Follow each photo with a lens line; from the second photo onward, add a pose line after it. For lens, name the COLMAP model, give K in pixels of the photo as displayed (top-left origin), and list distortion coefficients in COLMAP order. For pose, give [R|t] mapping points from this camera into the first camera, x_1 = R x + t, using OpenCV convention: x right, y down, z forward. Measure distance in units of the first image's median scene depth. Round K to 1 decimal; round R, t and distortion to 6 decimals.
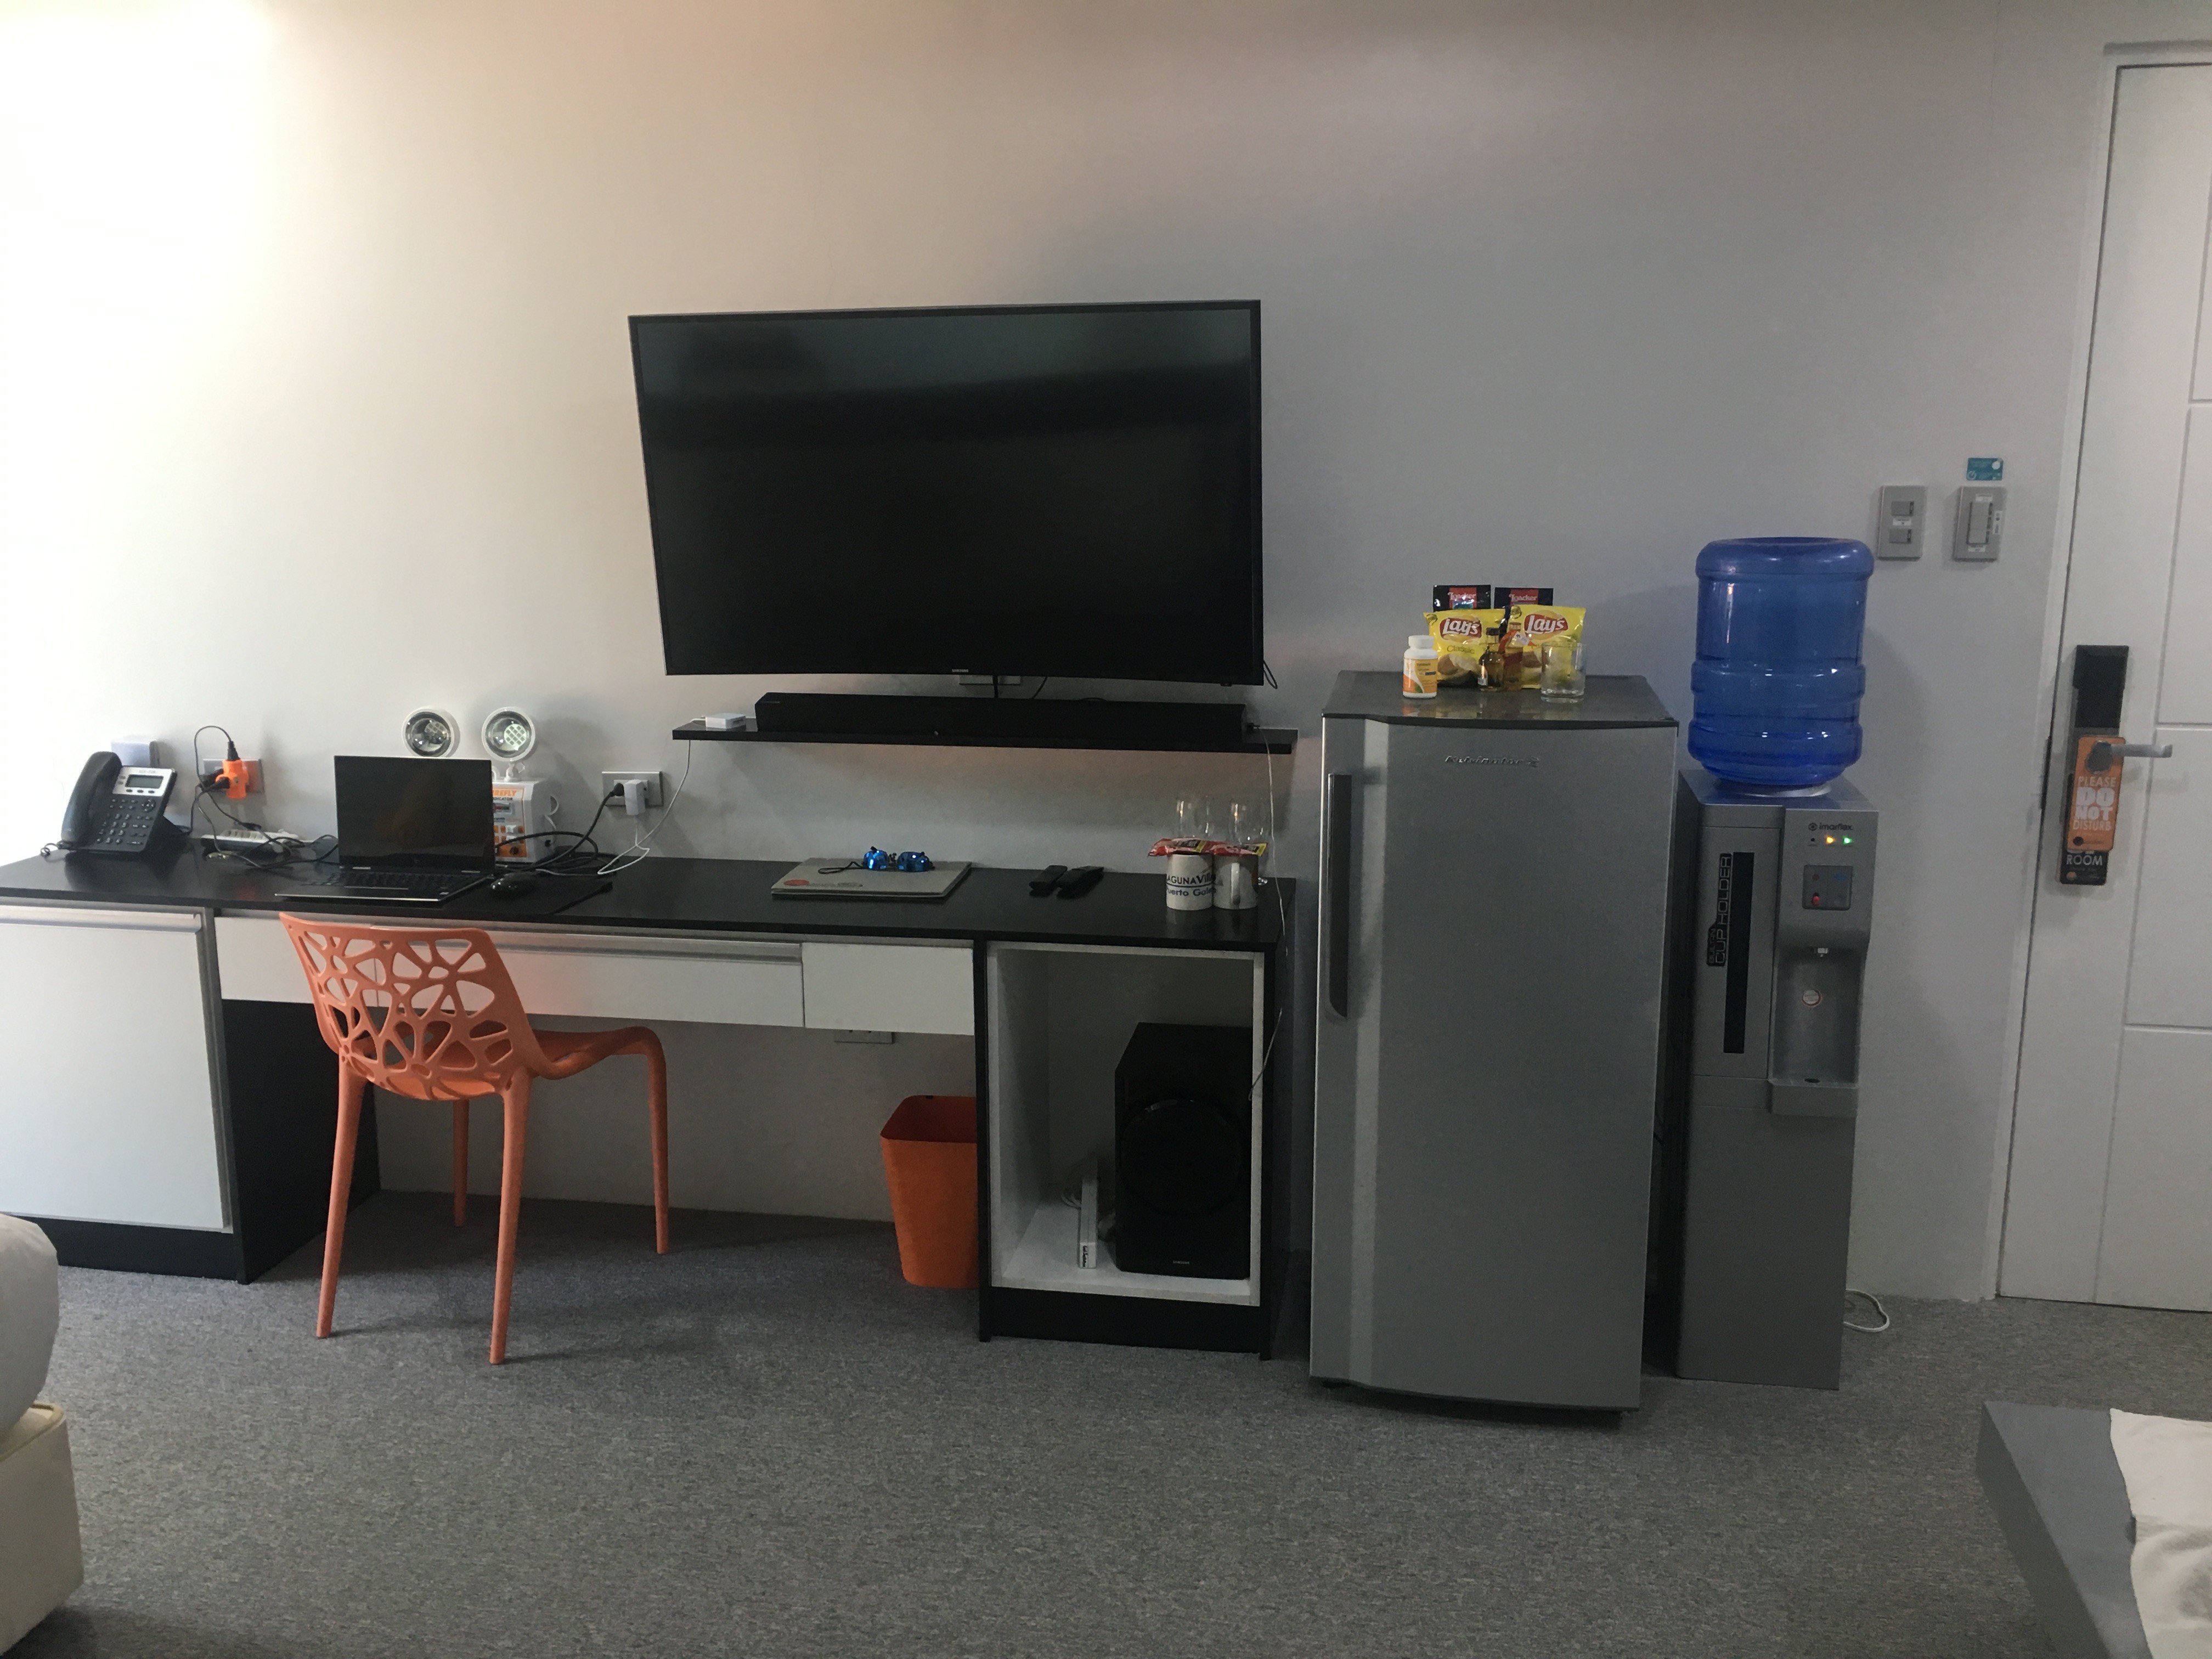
lens RADIAL K [[1890.0, 0, 1106.0], [0, 1890.0, 829.5], [0, 0, 1]] dist [0.108822, -0.146675]
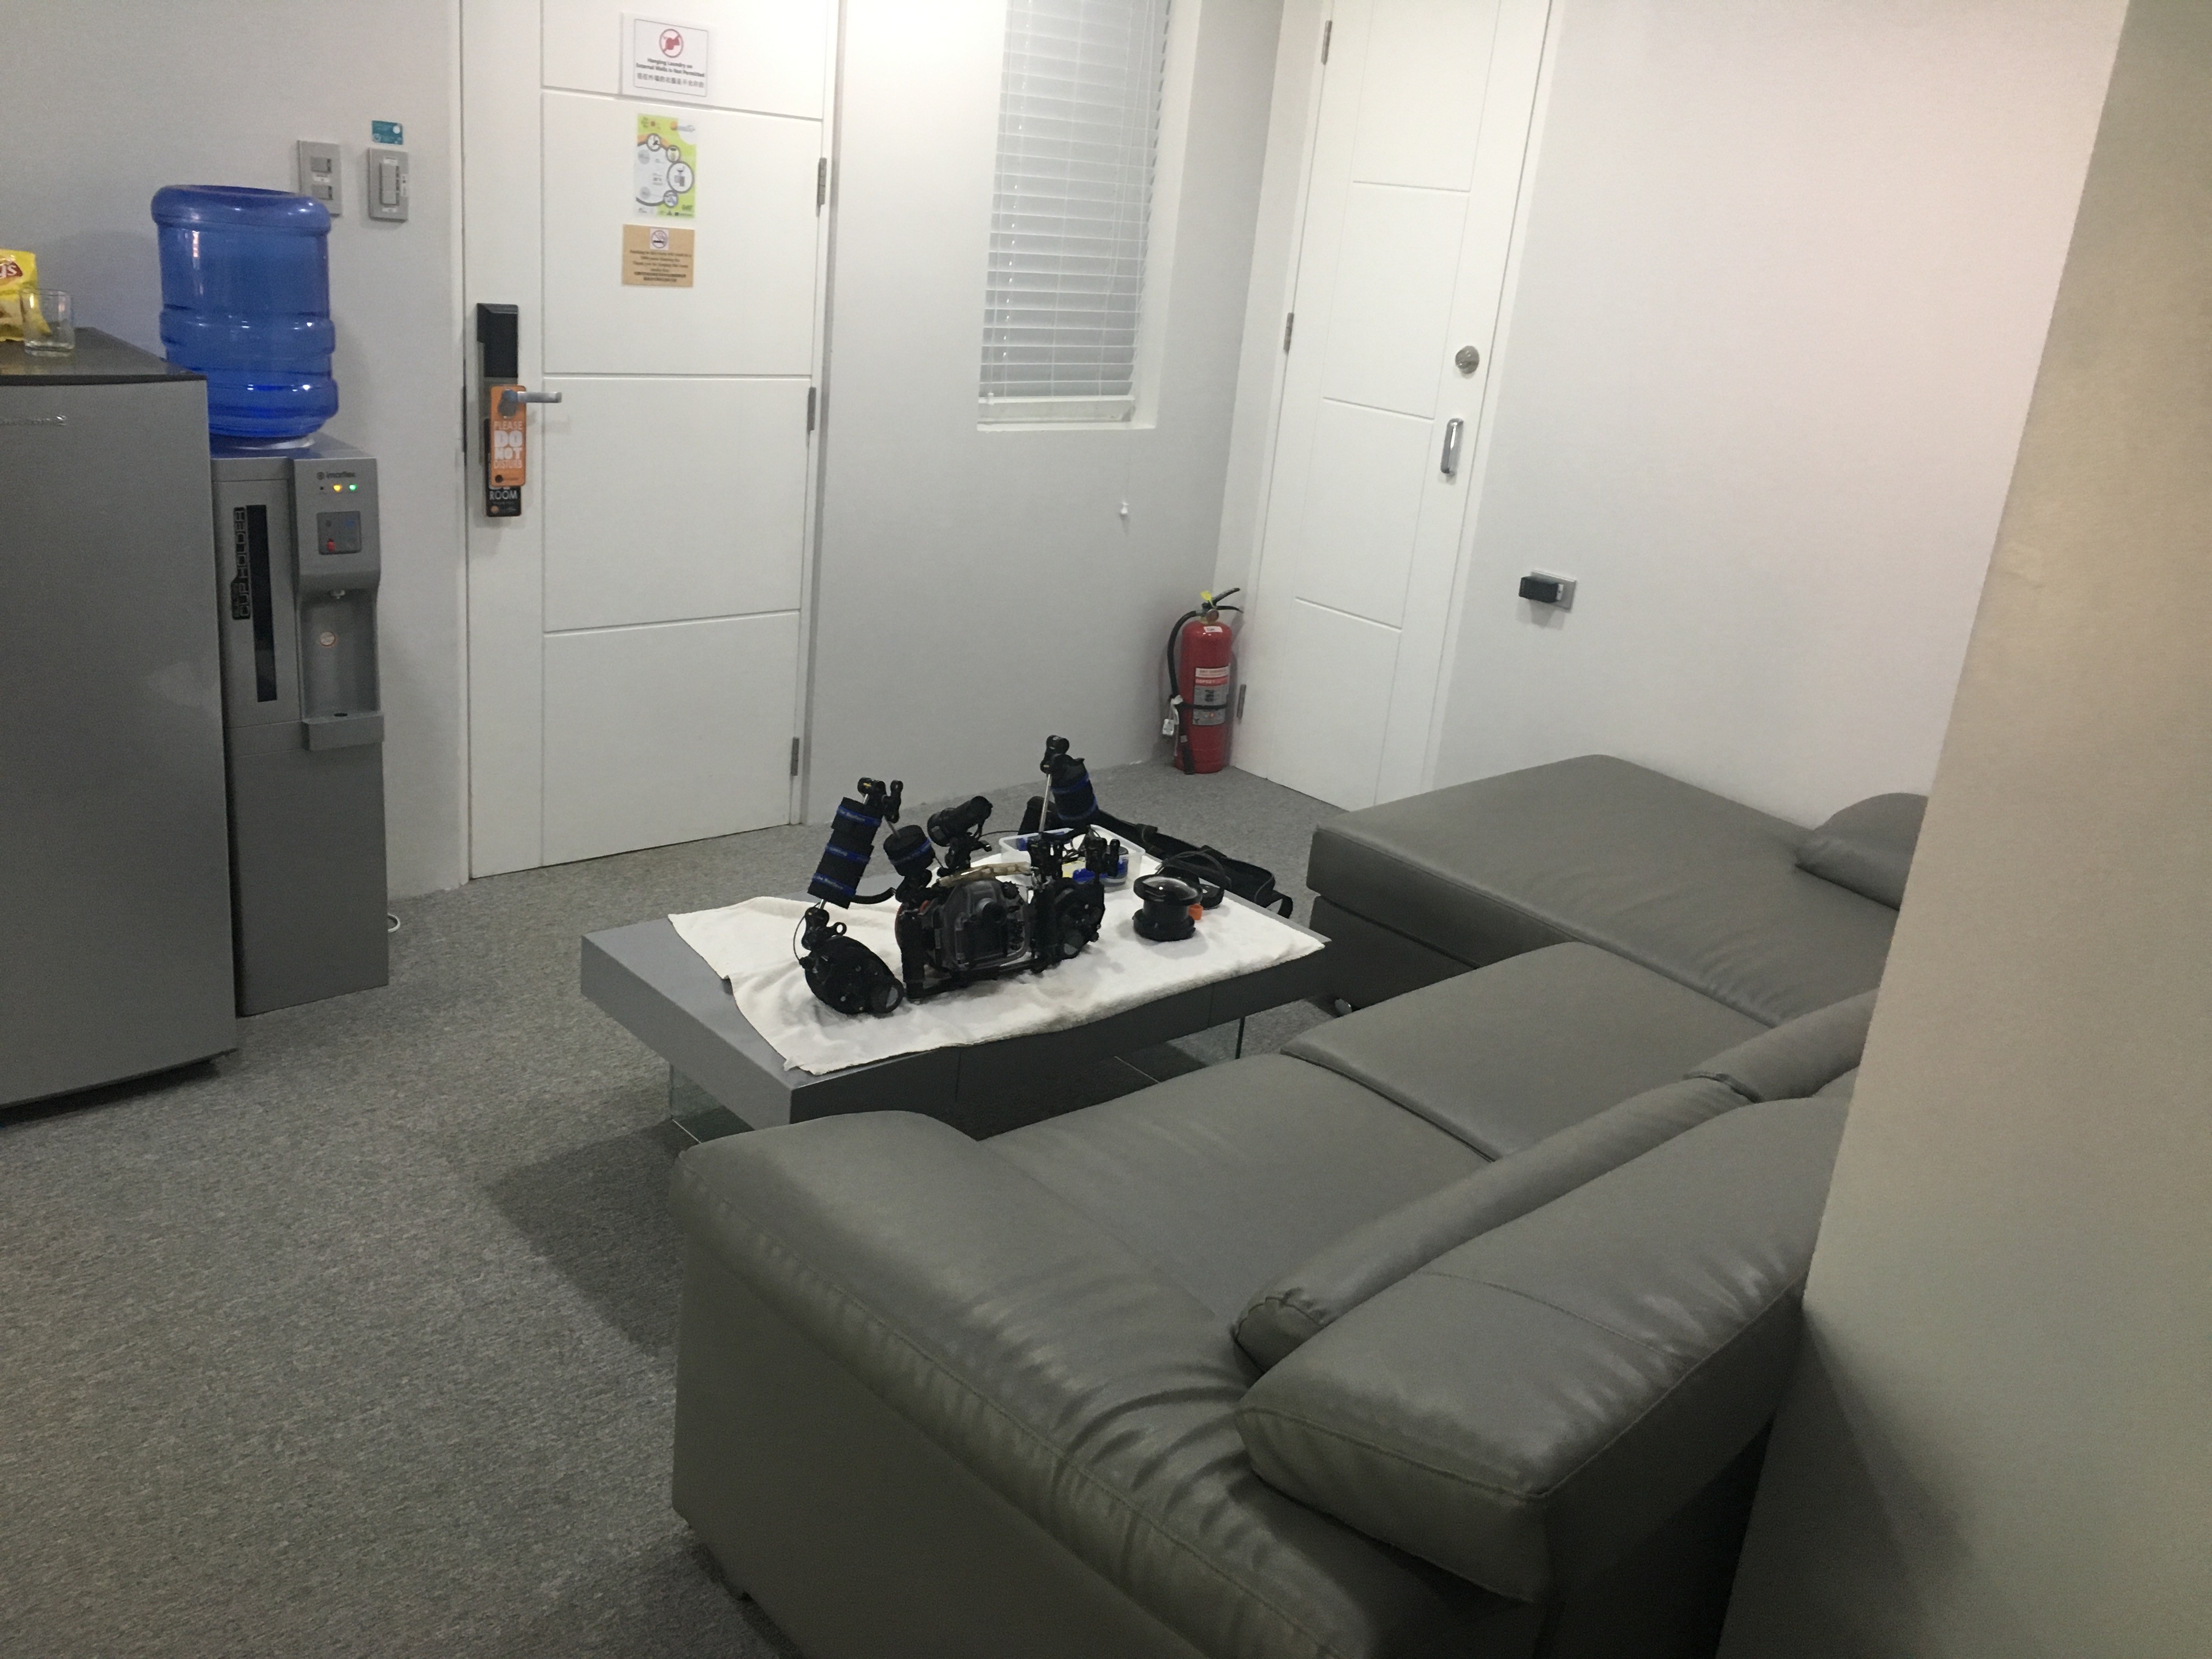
lens RADIAL K [[1890.0, 0, 1106.0], [0, 1890.0, 829.5], [0, 0, 1]] dist [0.108822, -0.146675]
pose [[0.600888, -0.201693, 0.773469, -0.222318], [0.064359, 0.976708, 0.204692, 0.000087], [-0.796738, -0.073218, 0.599873, -0.001936]]
